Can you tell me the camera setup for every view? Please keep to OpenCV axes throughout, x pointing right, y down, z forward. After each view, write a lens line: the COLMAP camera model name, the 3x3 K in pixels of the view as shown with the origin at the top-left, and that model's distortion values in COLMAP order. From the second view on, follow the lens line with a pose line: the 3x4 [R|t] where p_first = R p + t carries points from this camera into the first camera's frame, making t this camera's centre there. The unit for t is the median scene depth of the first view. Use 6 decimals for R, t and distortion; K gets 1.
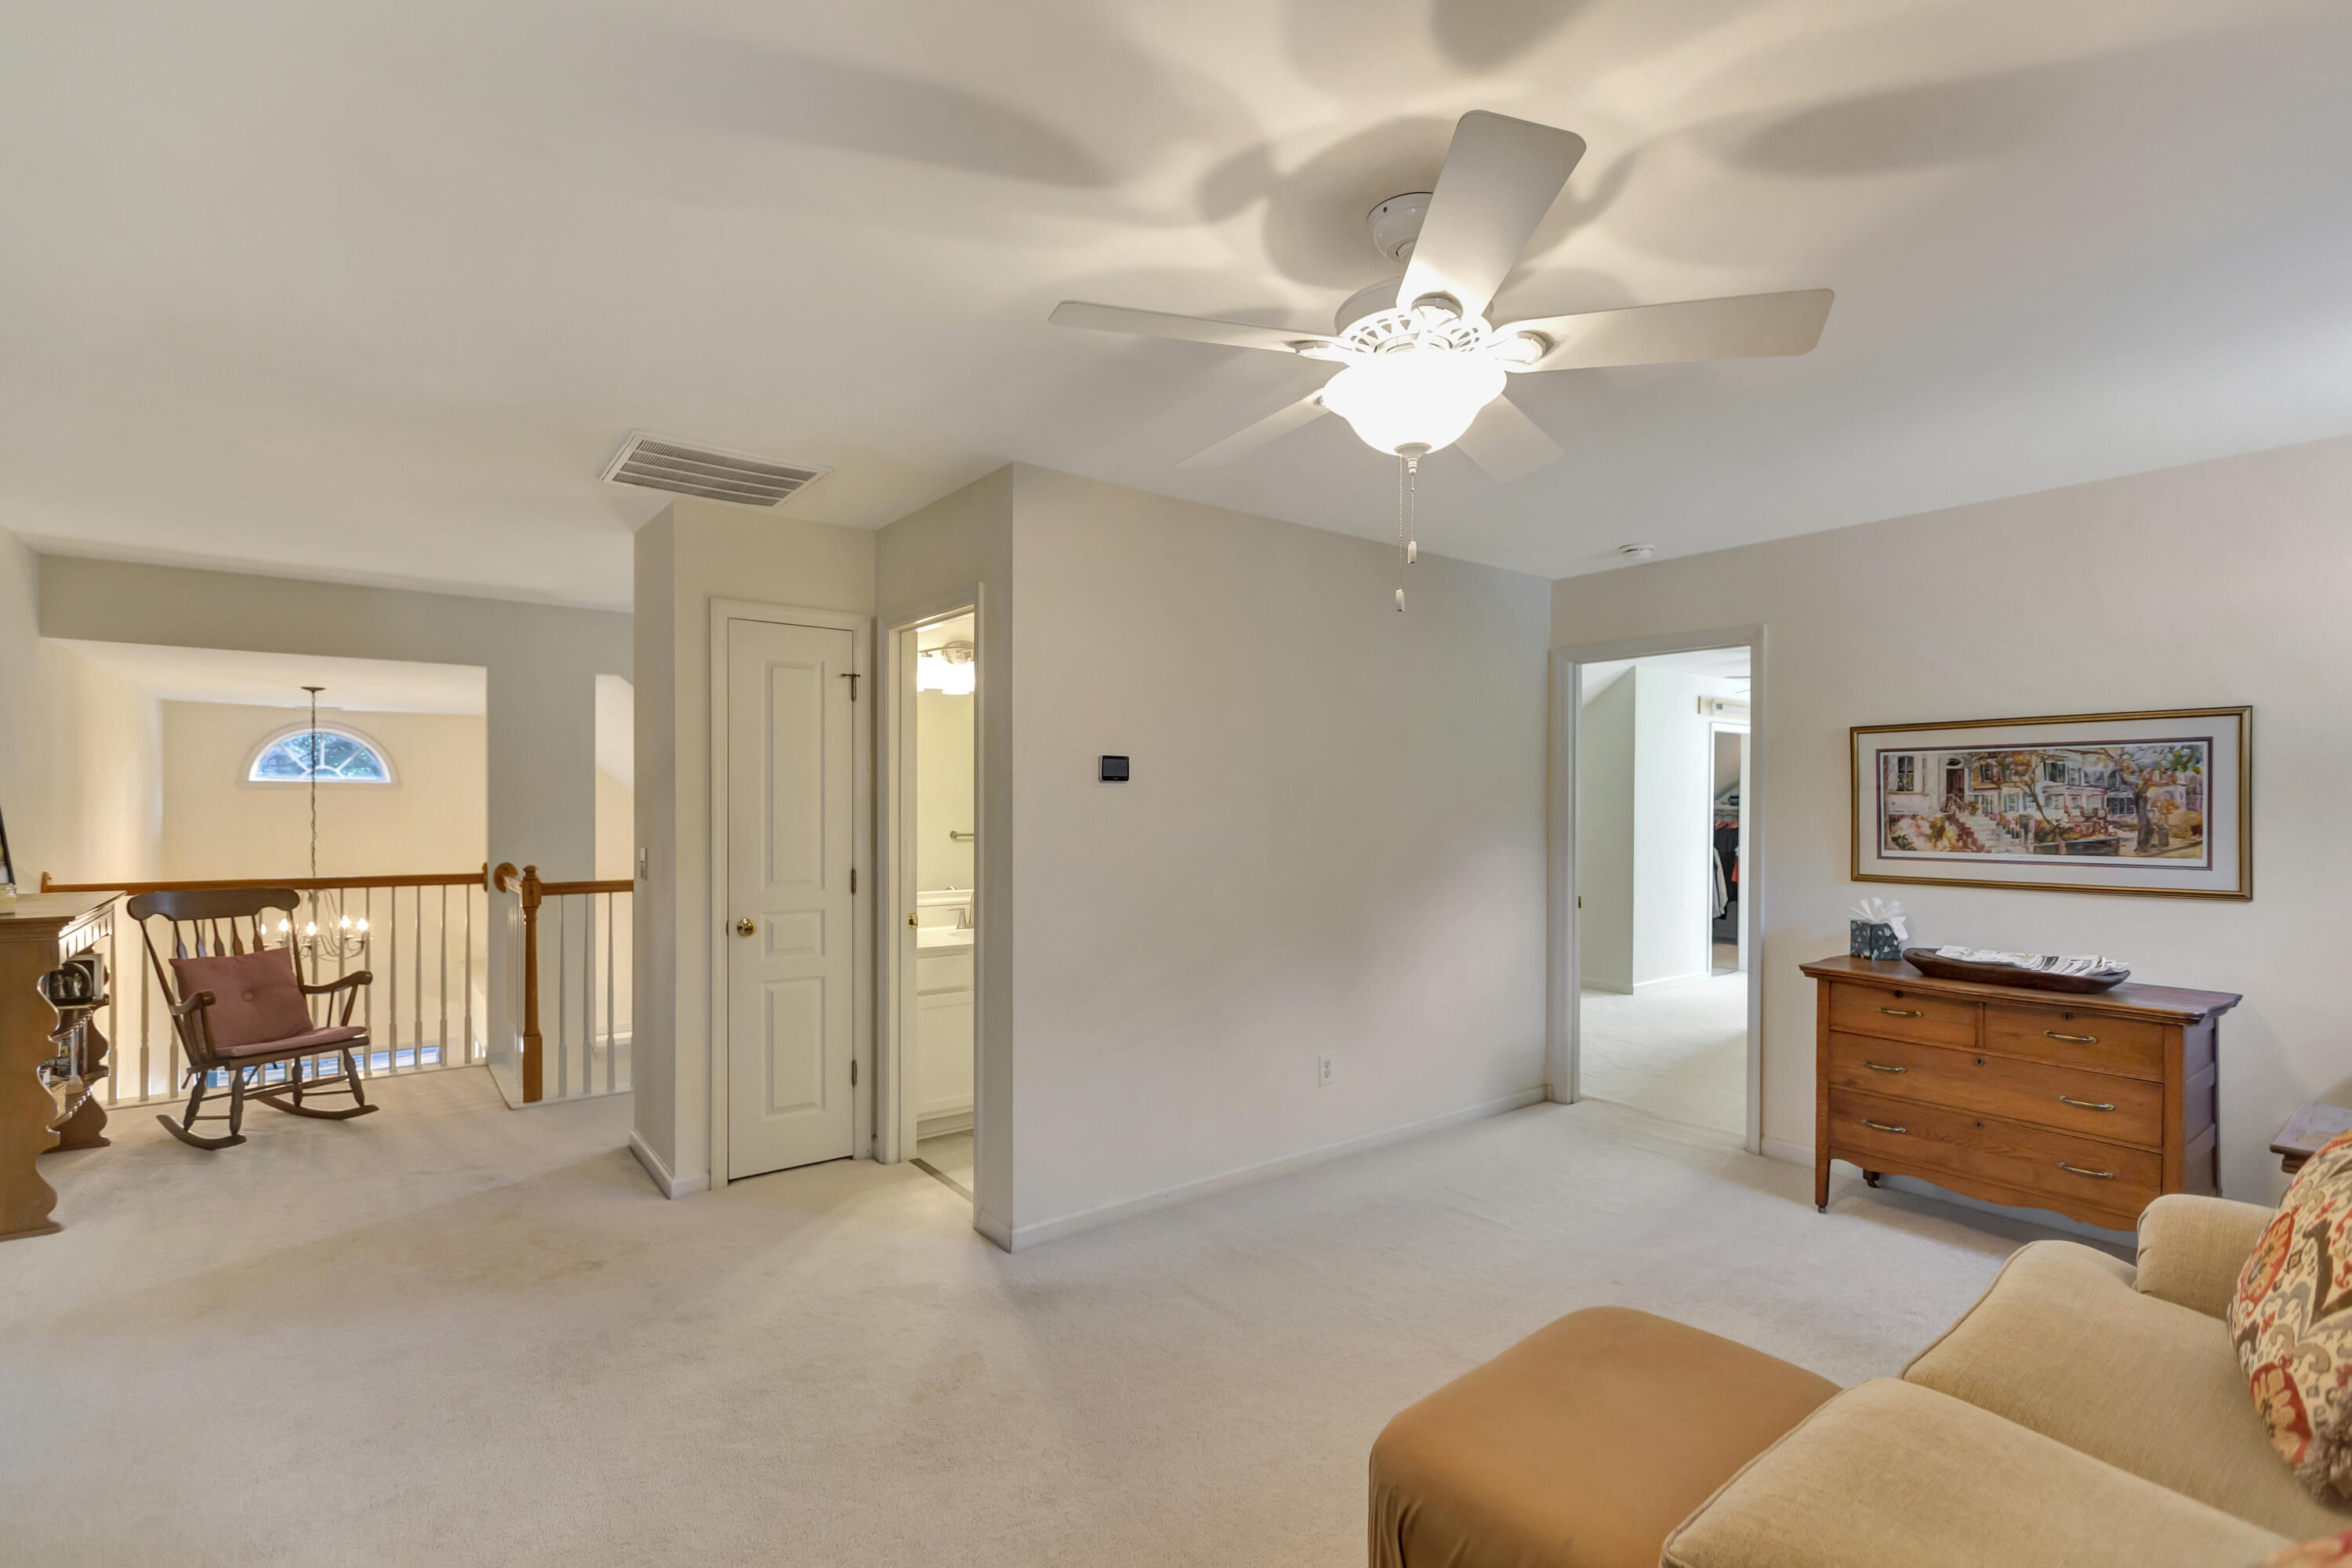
lens RADIAL K [[1080.2, 0, 1185.5], [0, 1080.2, 800.0], [0, 0, 1]] dist [0.000357, 0.000989]
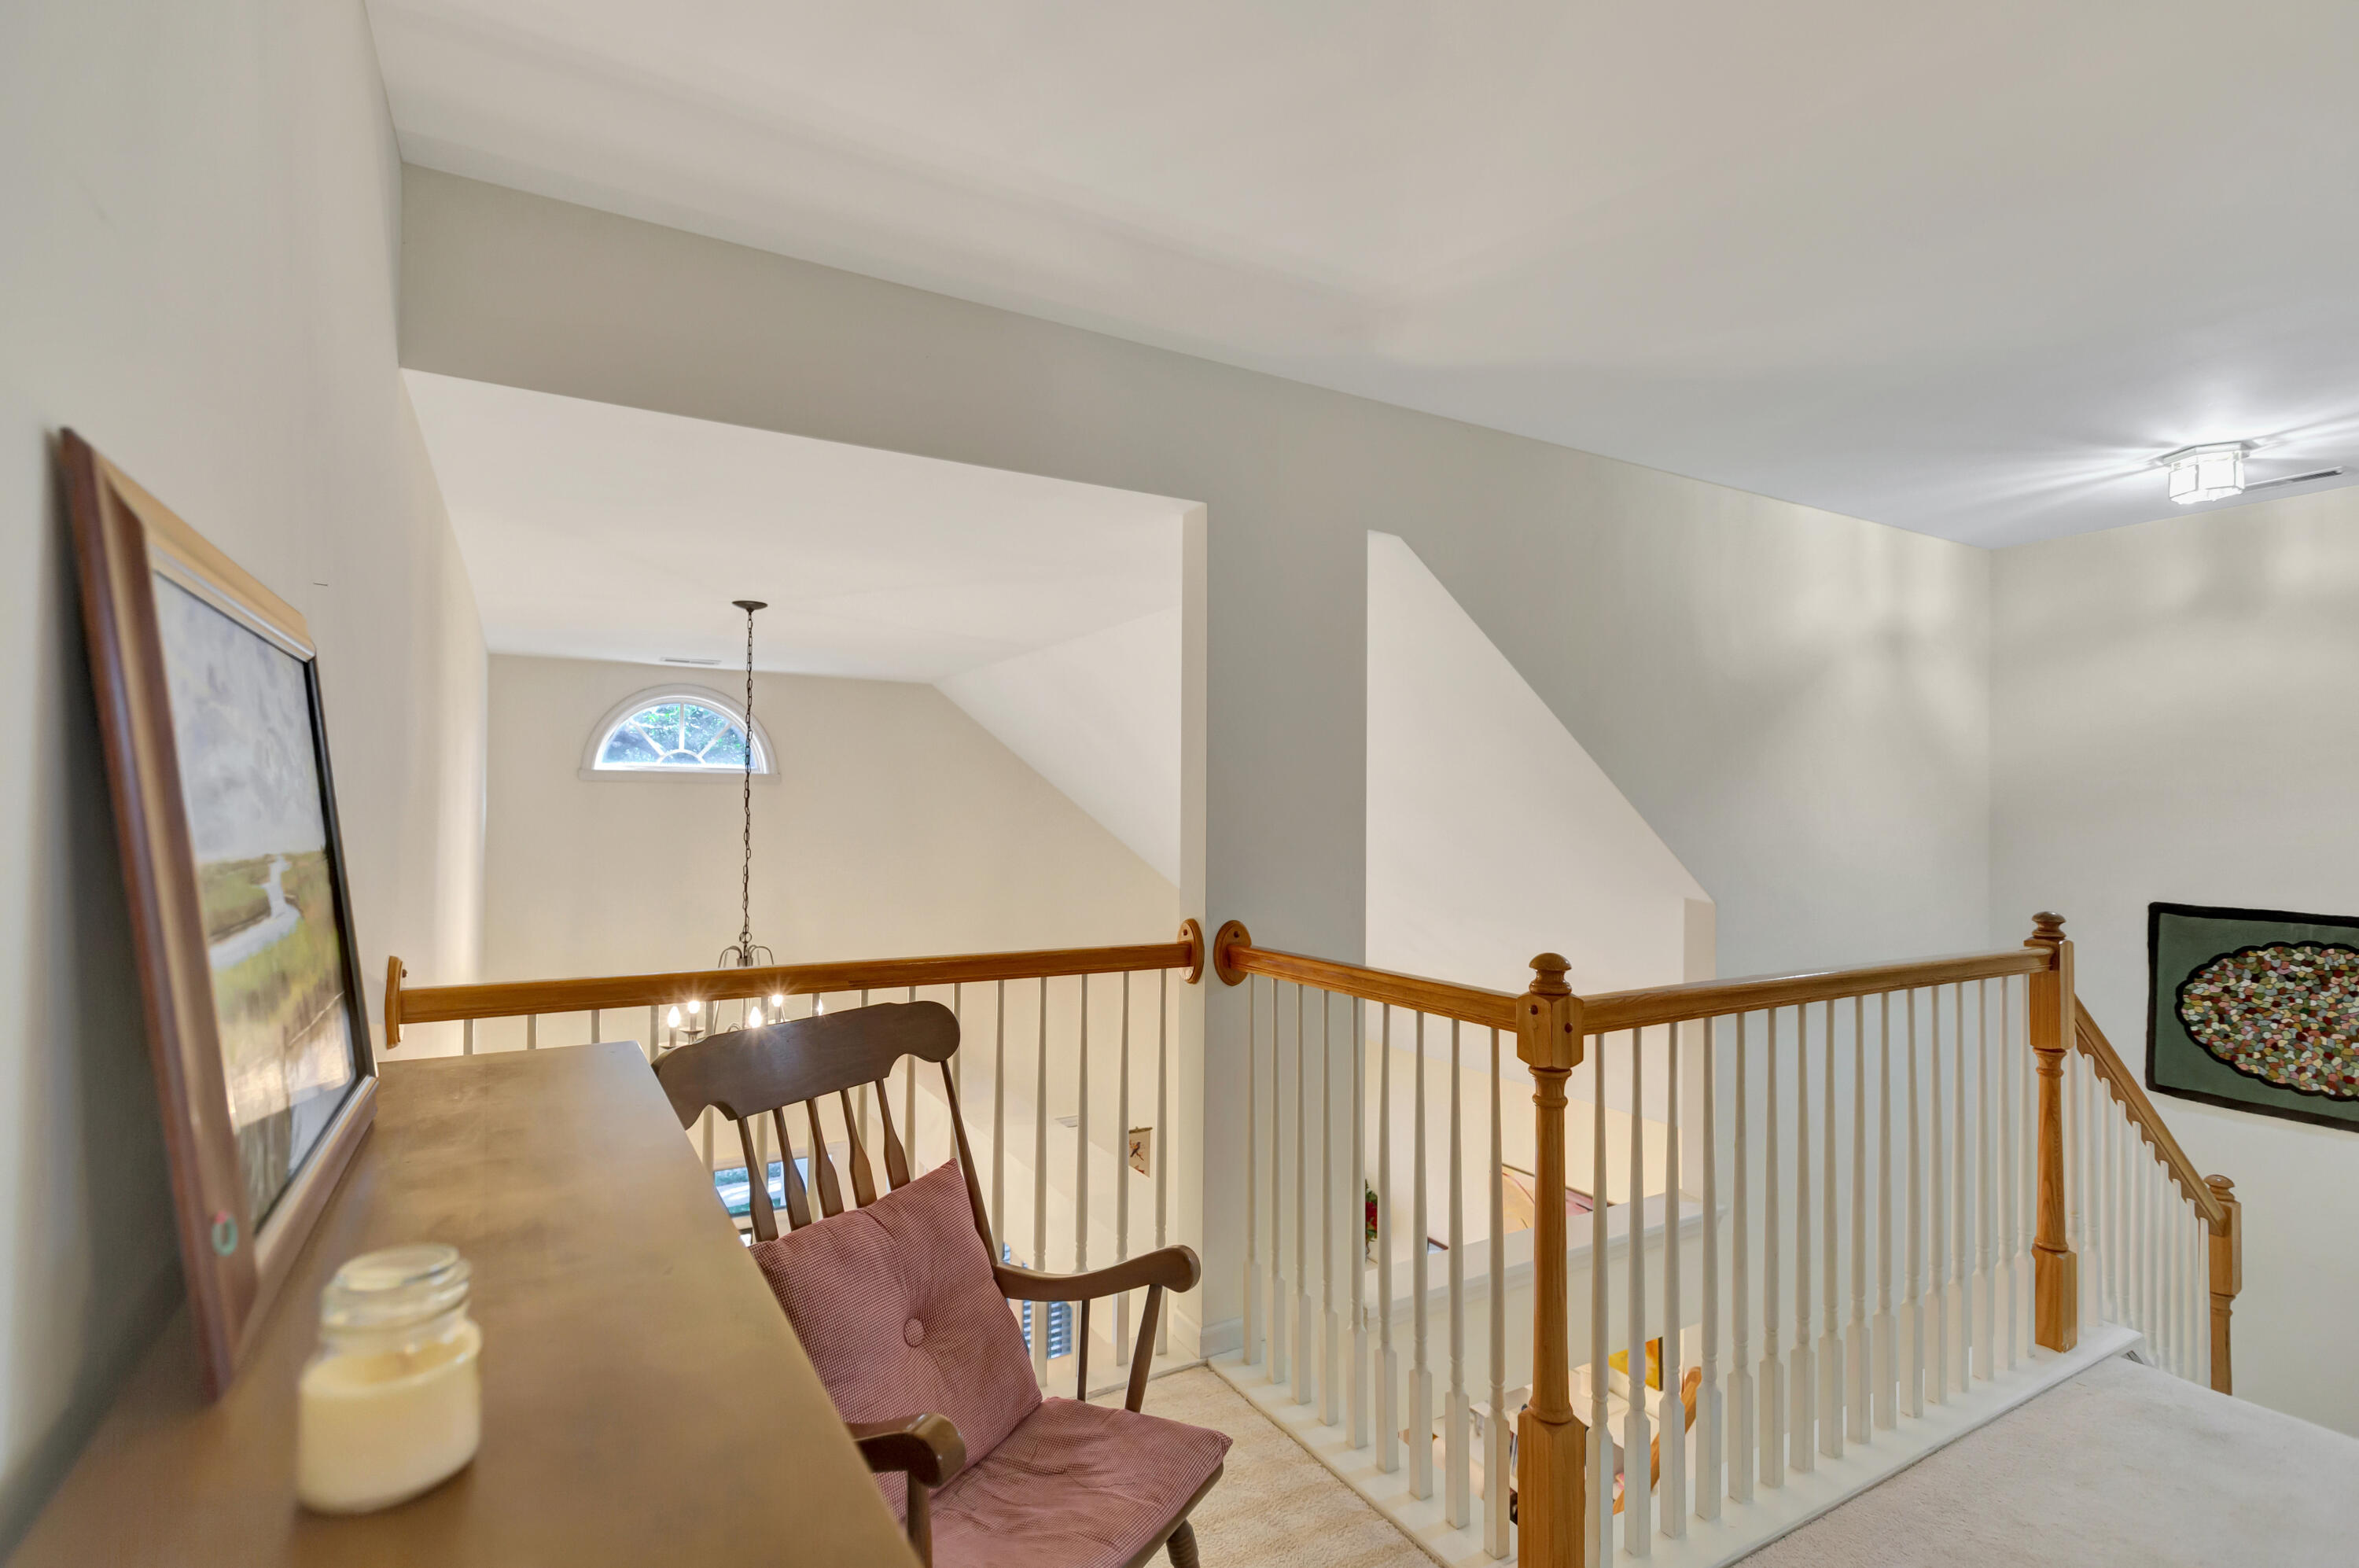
lens RADIAL K [[1083.4, 0, 1171.3], [0, 1083.4, 784.2], [0, 0, 1]] dist [0.000357, 0.000989]
pose [[0.991543, -0.001532, -0.129770, -0.598328], [-0.001685, 0.999694, -0.024672, 0.010475], [0.129768, 0.024682, 0.991237, 0.533348]]
